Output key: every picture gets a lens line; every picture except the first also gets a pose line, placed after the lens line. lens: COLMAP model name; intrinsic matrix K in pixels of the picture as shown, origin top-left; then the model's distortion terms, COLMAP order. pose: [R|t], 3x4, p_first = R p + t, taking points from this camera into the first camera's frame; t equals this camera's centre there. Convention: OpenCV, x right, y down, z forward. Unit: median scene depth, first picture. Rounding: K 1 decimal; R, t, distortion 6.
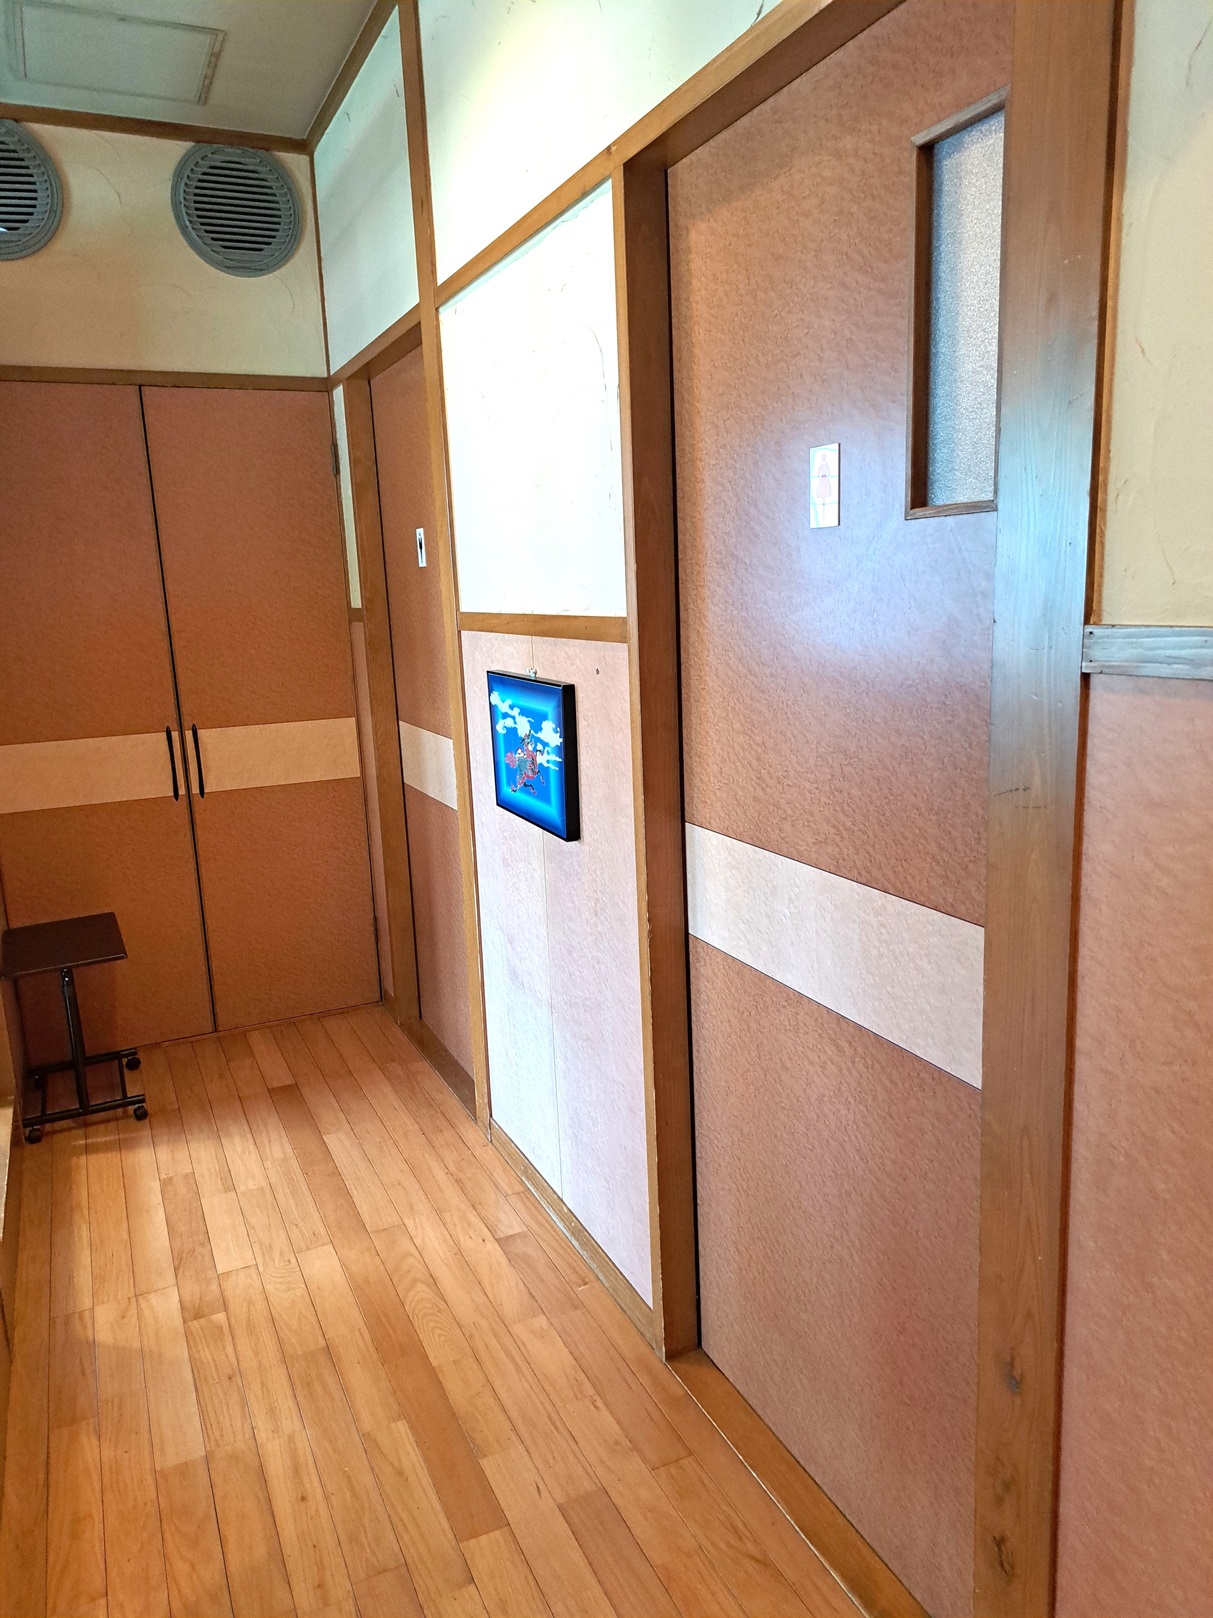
lens RADIAL K [[1164.8, 0, 608.5], [0, 1164.8, 809.9], [0, 0, 1]] dist [0.026428, -0.008373]
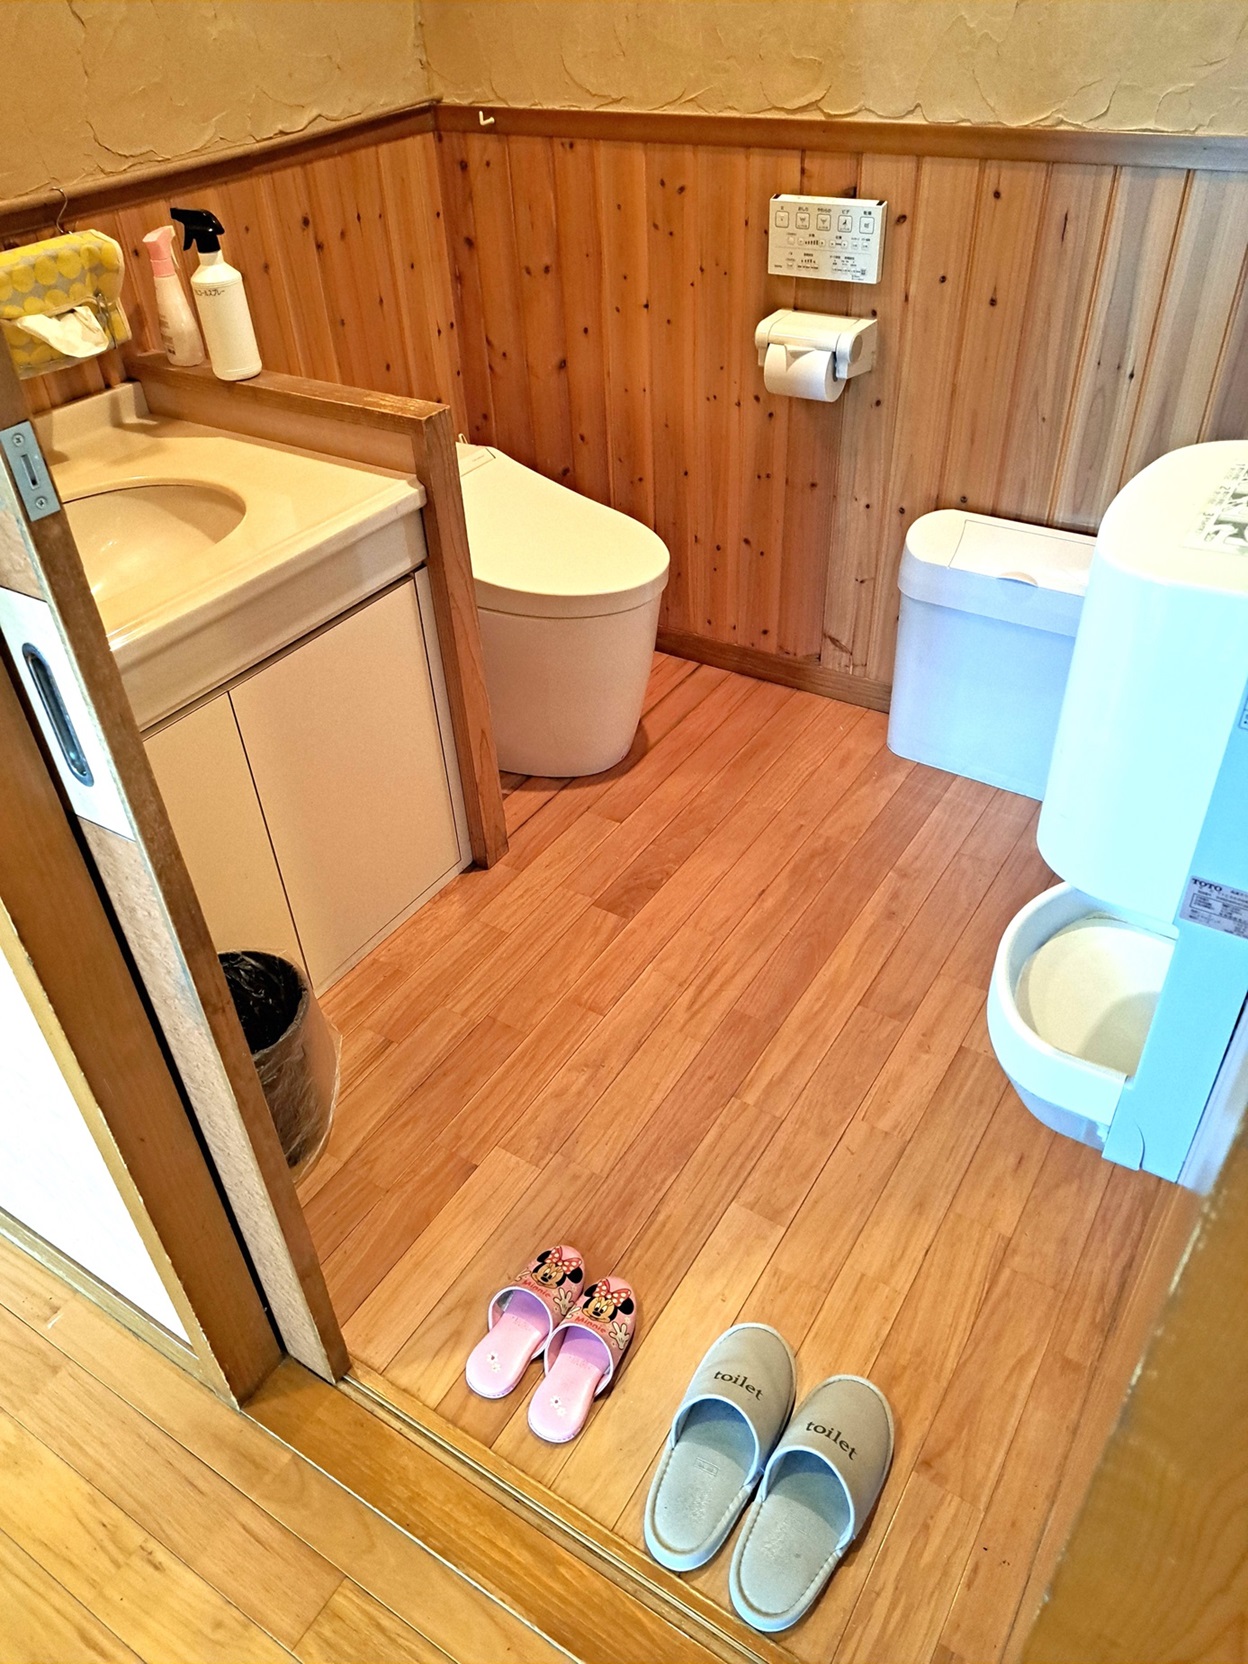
lens RADIAL K [[1198.0, 0, 625.7], [0, 1198.0, 837.0], [0, 0, 1]] dist [0.026428, -0.008373]
pose [[0.838472, -0.325262, 0.437228, 0.040472], [0.110936, 0.887416, 0.447422, -0.073520], [-0.533533, -0.326646, 0.780157, 0.504897]]
